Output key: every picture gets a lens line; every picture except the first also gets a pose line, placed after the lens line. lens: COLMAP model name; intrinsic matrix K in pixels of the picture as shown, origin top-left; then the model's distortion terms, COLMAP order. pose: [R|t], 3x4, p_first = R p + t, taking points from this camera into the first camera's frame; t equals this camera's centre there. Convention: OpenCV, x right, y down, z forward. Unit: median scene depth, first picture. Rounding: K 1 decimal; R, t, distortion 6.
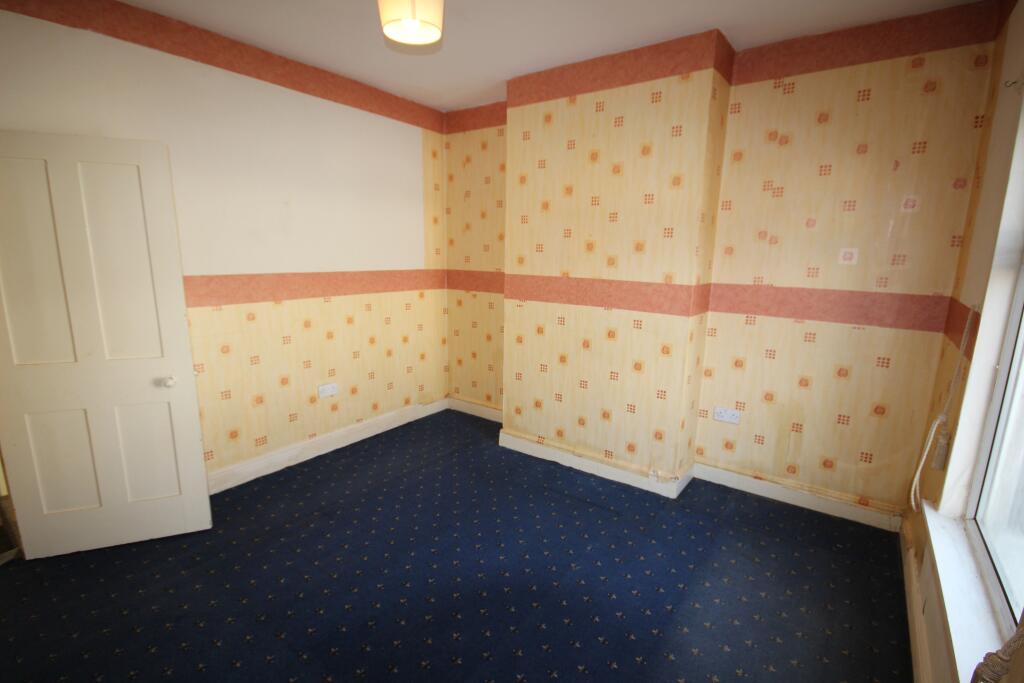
lens RADIAL K [[474.5, 0, 512.5], [0, 474.5, 346.3], [0, 0, 1]] dist [-0.005283, -0.000928]
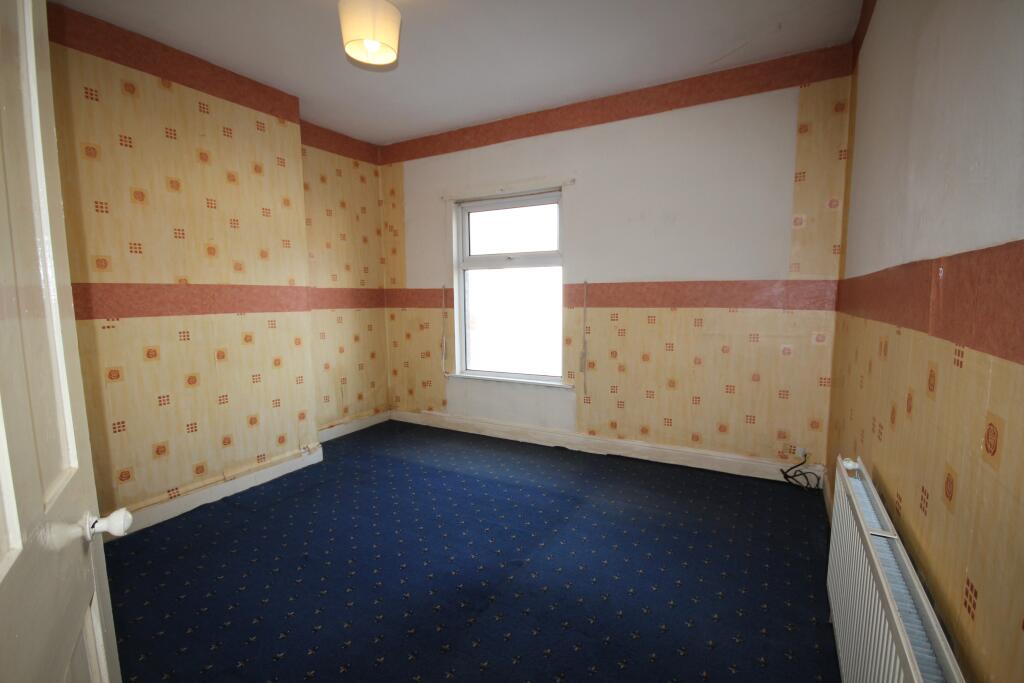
lens RADIAL K [[474.5, 0, 512.9], [0, 474.5, 343.3], [0, 0, 1]] dist [-0.005283, -0.000928]
pose [[-0.116933, -0.118987, 0.985986, -0.865478], [0.204270, 0.968689, 0.141125, -0.043136], [-0.971906, 0.217909, -0.088966, 0.549468]]
